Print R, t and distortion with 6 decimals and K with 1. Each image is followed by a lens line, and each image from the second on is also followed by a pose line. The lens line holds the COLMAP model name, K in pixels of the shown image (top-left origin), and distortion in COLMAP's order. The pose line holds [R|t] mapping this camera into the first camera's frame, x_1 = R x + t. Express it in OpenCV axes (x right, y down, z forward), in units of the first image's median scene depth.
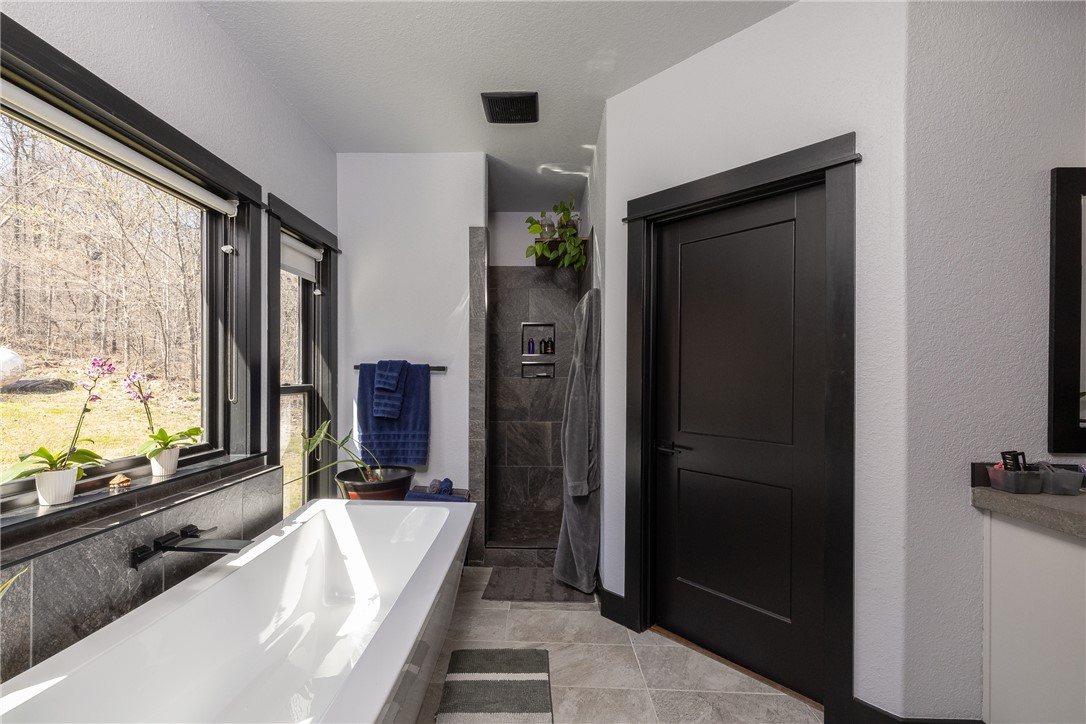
lens RADIAL K [[459.7, 0, 538.9], [0, 459.7, 371.0], [0, 0, 1]] dist [-0.002051, -0.000026]
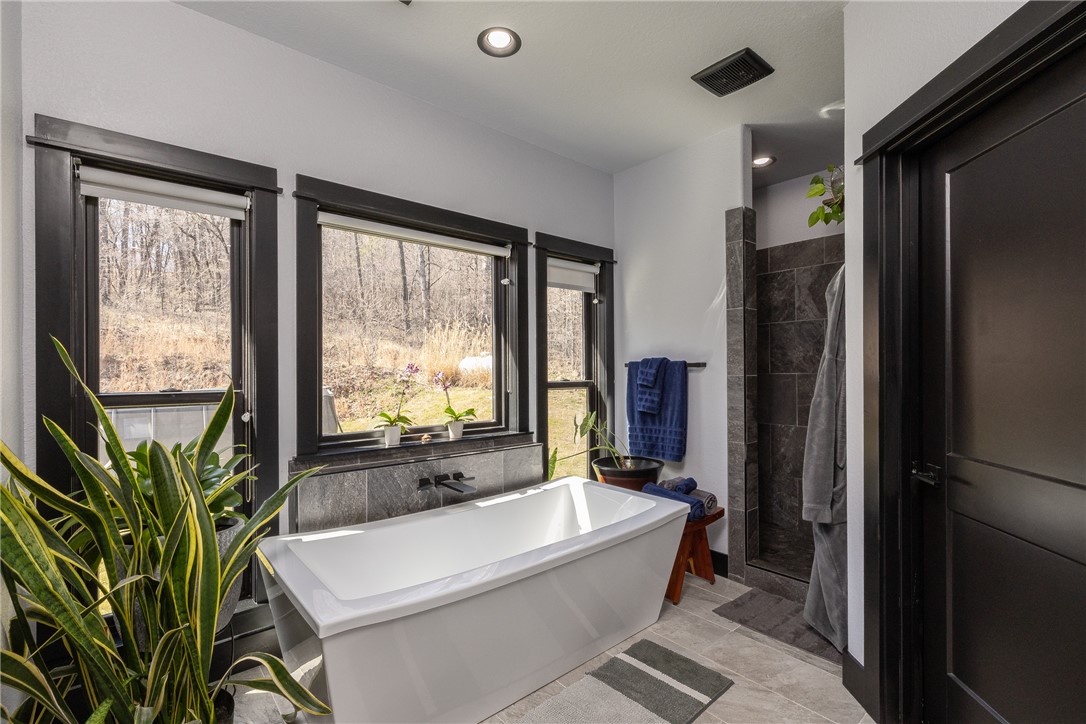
lens RADIAL K [[491.4, 0, 541.6], [0, 491.4, 366.4], [0, 0, 1]] dist [-0.000760, 0.000171]
pose [[0.664776, -0.016262, -0.746866, 0.398297], [0.013586, 0.999861, -0.009678, 0.003819], [0.746919, -0.003713, 0.664904, 0.078802]]
